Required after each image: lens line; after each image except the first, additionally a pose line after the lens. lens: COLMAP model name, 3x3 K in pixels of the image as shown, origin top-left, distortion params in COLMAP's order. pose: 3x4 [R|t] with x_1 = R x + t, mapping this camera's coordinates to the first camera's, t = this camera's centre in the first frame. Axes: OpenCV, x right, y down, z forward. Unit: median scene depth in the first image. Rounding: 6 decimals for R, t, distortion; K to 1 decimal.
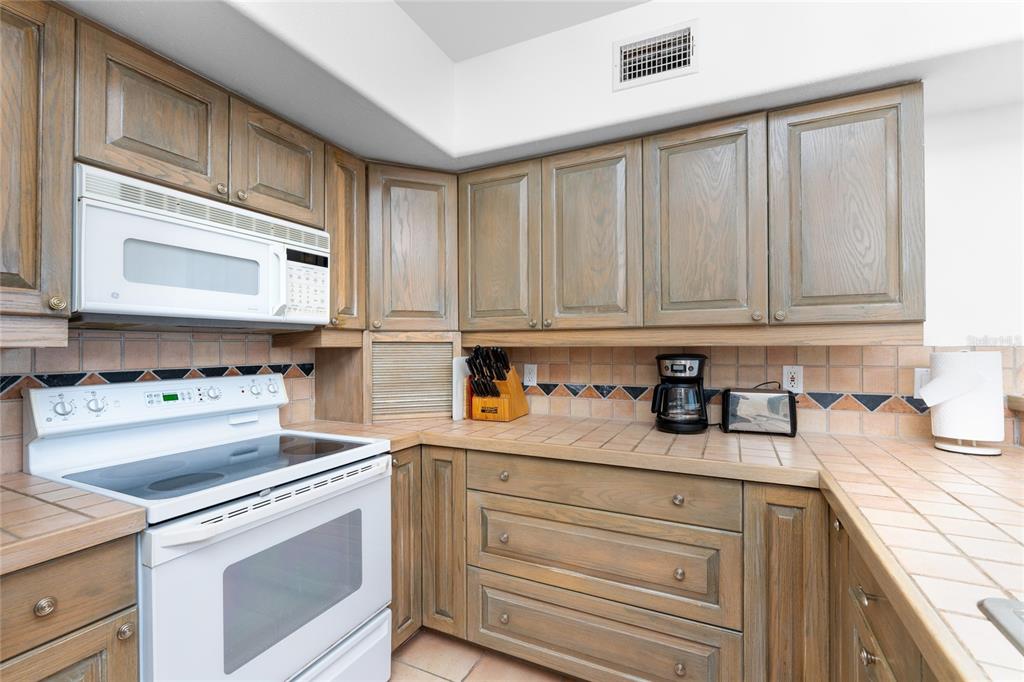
lens RADIAL K [[428.7, 0, 504.4], [0, 428.7, 342.0], [0, 0, 1]] dist [-0.001051, -0.000788]
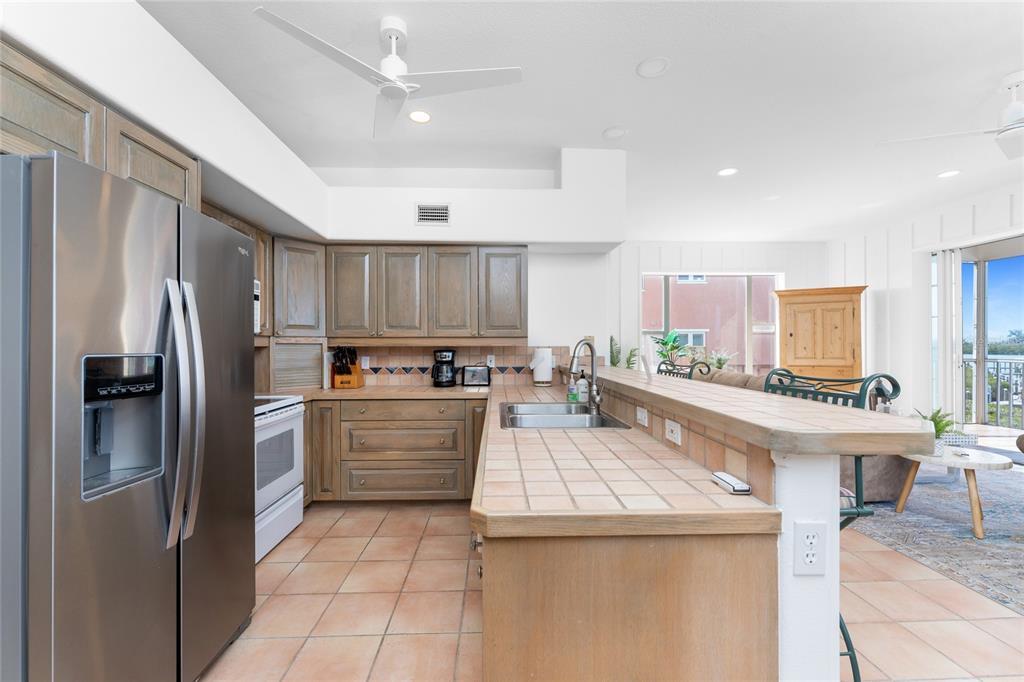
lens RADIAL K [[428.7, 0, 502.7], [0, 428.7, 345.1], [0, 0, 1]] dist [-0.001051, -0.000788]
pose [[0.885112, 0.003354, 0.465366, -0.337270], [-0.007429, 0.999948, 0.006923, -0.013645], [-0.465319, -0.009585, 0.885091, -1.055569]]
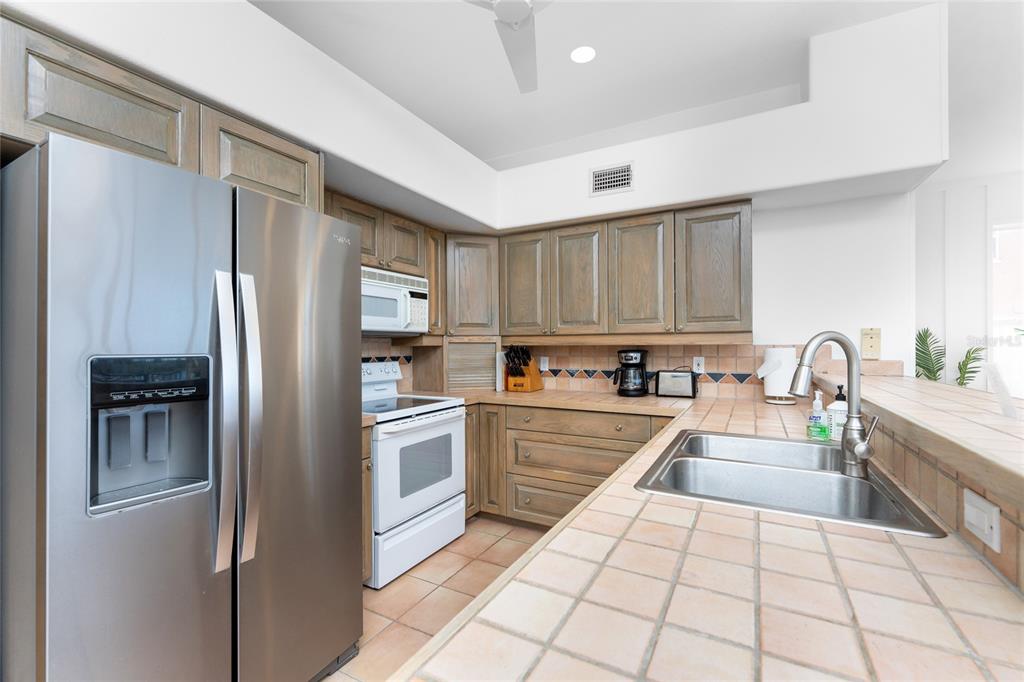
lens RADIAL K [[428.7, 0, 503.8], [0, 428.7, 344.3], [0, 0, 1]] dist [-0.001051, -0.000788]
pose [[0.998281, 0.000208, -0.058609, 0.005324], [0.000380, 0.999950, 0.010016, -0.011057], [0.058608, -0.010021, 0.998231, -0.740720]]
